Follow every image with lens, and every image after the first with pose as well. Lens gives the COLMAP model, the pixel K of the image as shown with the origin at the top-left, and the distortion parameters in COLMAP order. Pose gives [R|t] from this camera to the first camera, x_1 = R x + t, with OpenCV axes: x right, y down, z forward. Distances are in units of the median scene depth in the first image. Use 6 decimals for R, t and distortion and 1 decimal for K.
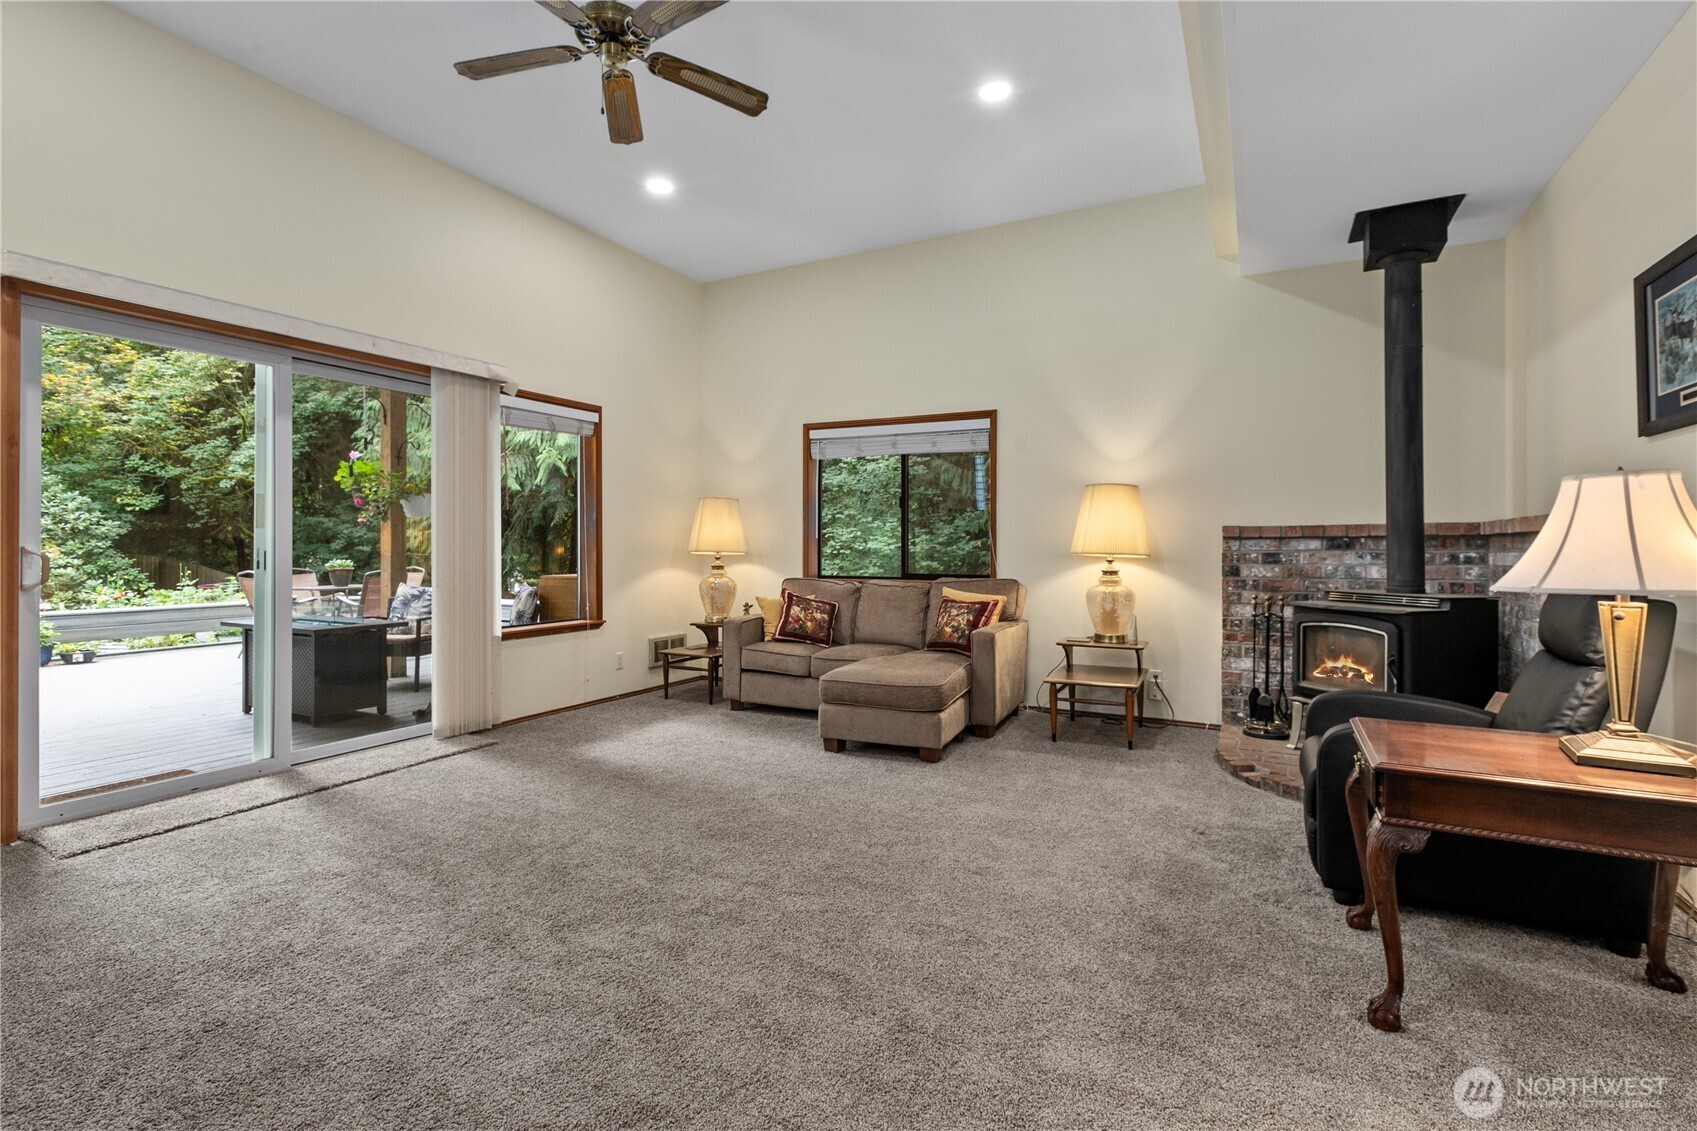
lens RADIAL K [[774.5, 0, 849.3], [0, 774.5, 540.6], [0, 0, 1]] dist [-0.000093, 0.000156]
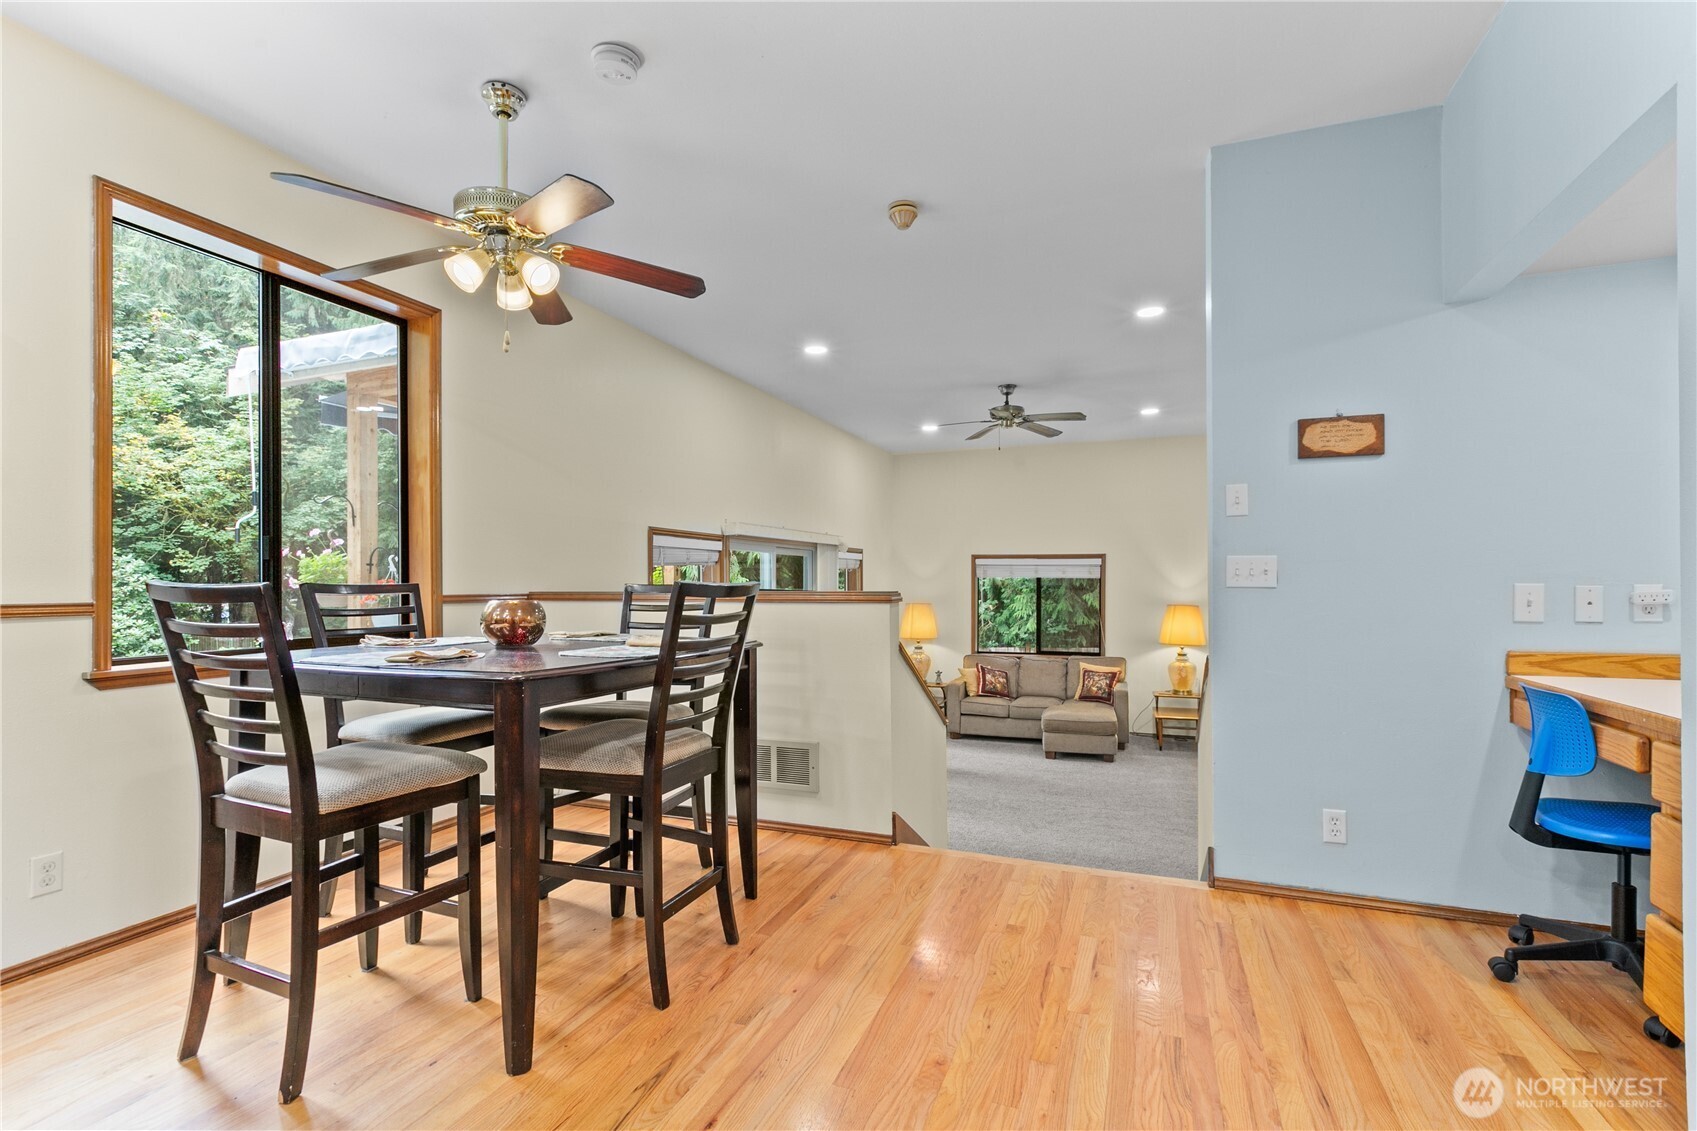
lens RADIAL K [[770.4, 0, 848.0], [0, 770.4, 582.8], [0, 0, 1]] dist [0.000710, 0.000230]
pose [[0.993535, -0.002420, 0.113502, -0.564767], [0.001506, 0.999966, 0.008136, -0.125647], [-0.113517, -0.007913, 0.993505, -0.595535]]
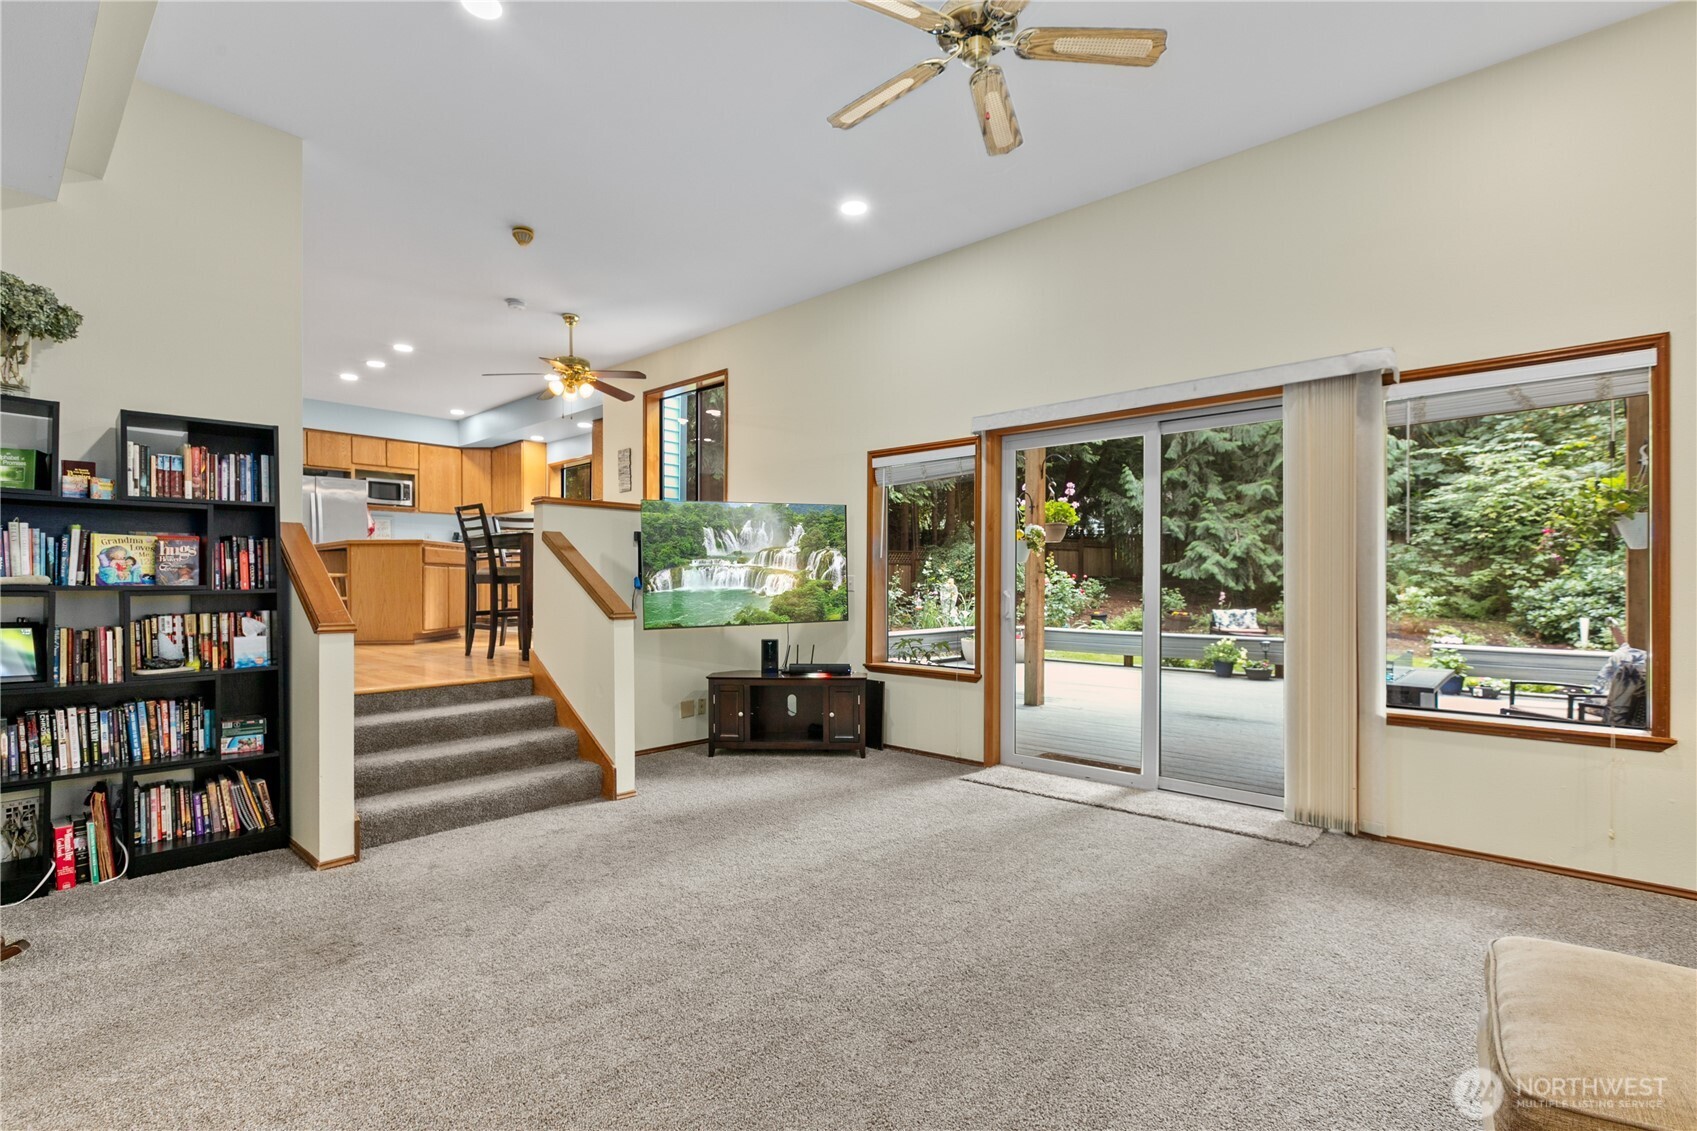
lens RADIAL K [[777.6, 0, 836.8], [0, 777.6, 580.9], [0, 0, 1]] dist [0.001534, 0.000141]
pose [[-0.251298, 0.001475, -0.967909, 0.358883], [0.008672, 0.999962, -0.000728, -0.009029], [0.967871, -0.008577, -0.251301, 0.626192]]
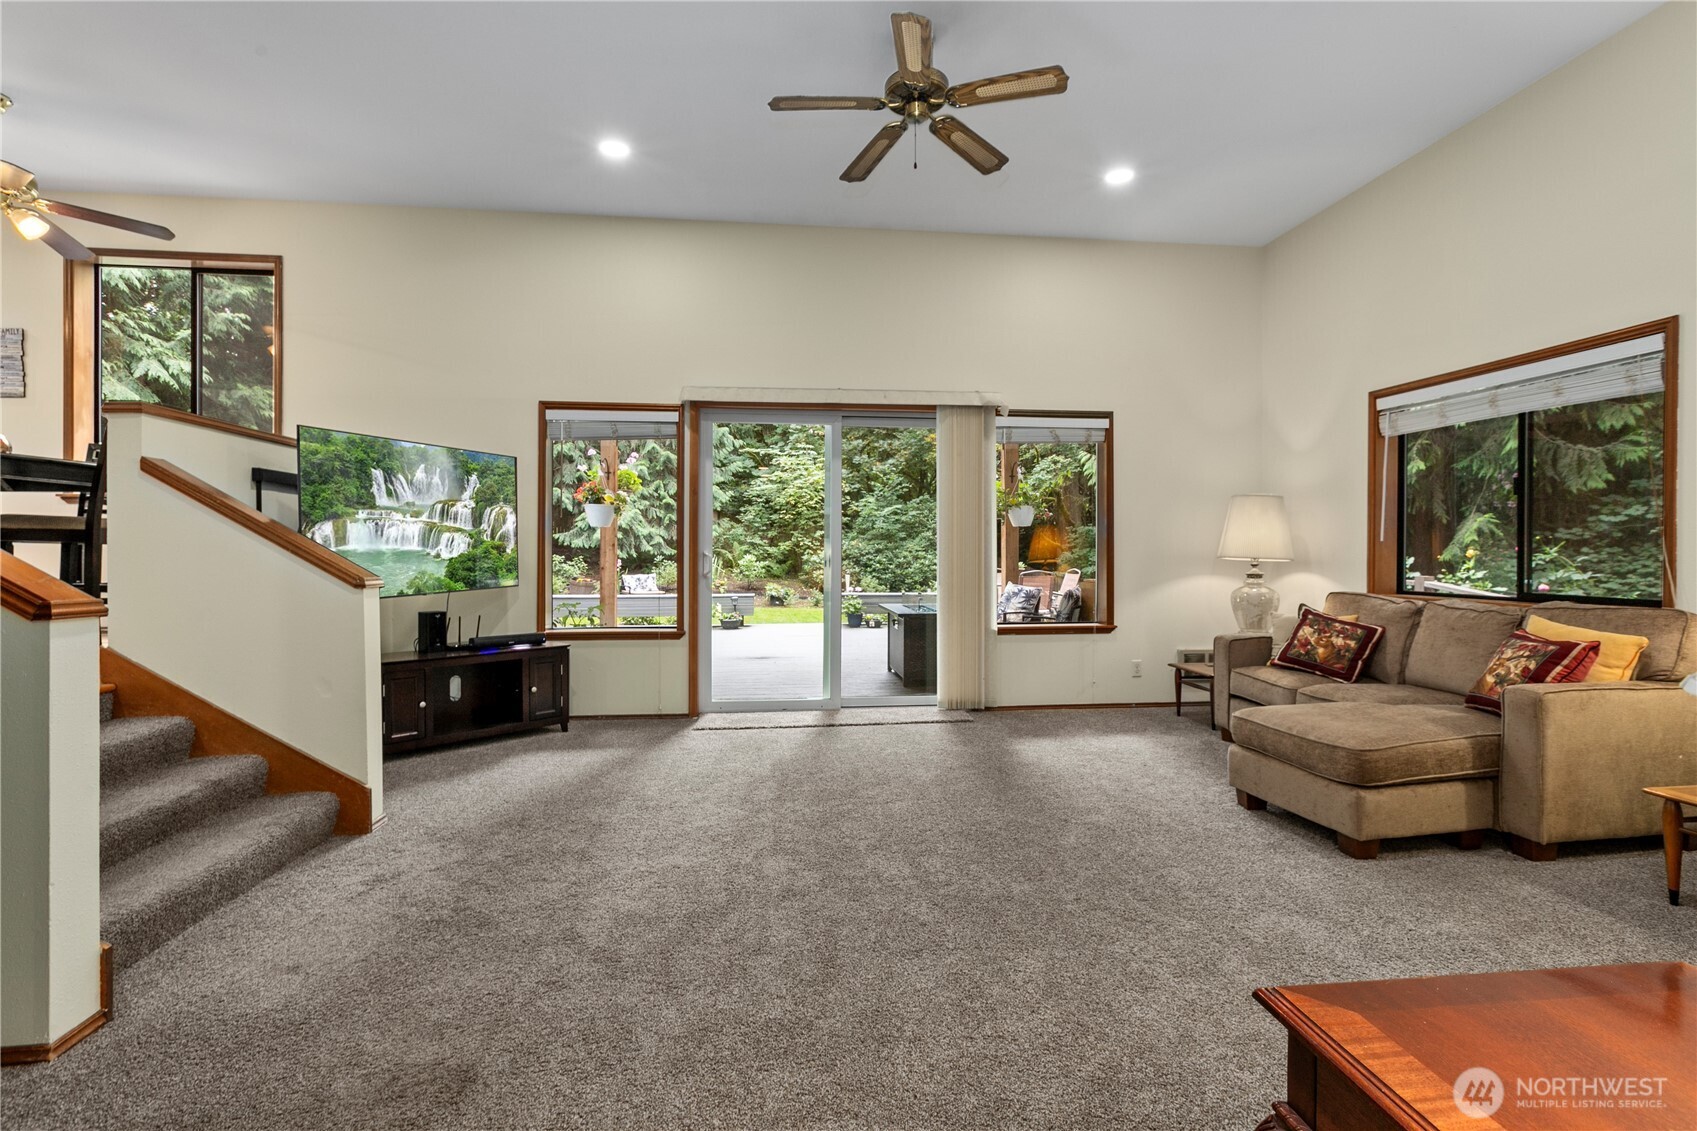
lens RADIAL K [[764.1, 0, 848.6], [0, 764.1, 551.3], [0, 0, 1]] dist [-0.000457, 0.000176]
pose [[0.562143, 0.001281, -0.827039, 0.326276], [0.006270, 0.999963, 0.005810, -0.000348], [0.827016, -0.008451, 0.562115, 0.173352]]
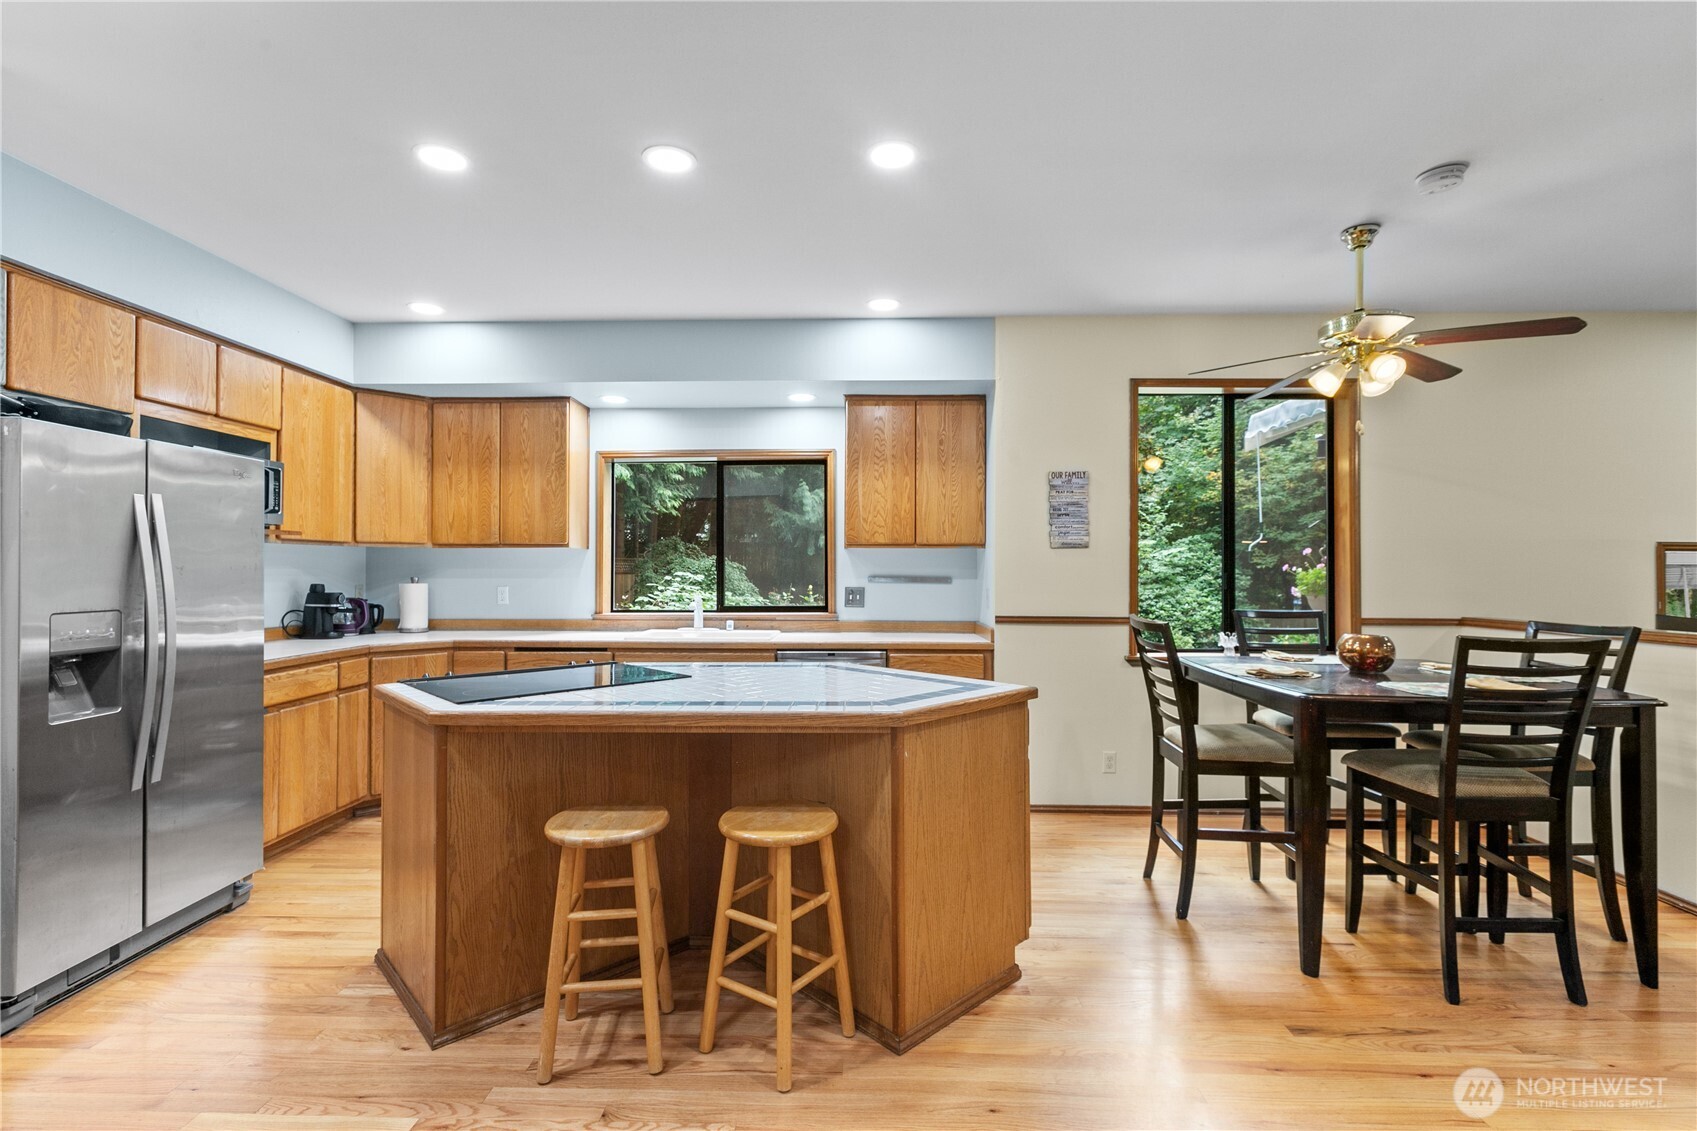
lens RADIAL K [[757.8, 0, 848.5], [0, 757.8, 565.5], [0, 0, 1]] dist [0.000296, 0.000542]
pose [[0.444734, -0.004451, -0.895651, -0.368570], [0.003891, 0.999988, -0.003037, -0.164662], [0.895654, -0.002134, 0.444746, -0.716062]]
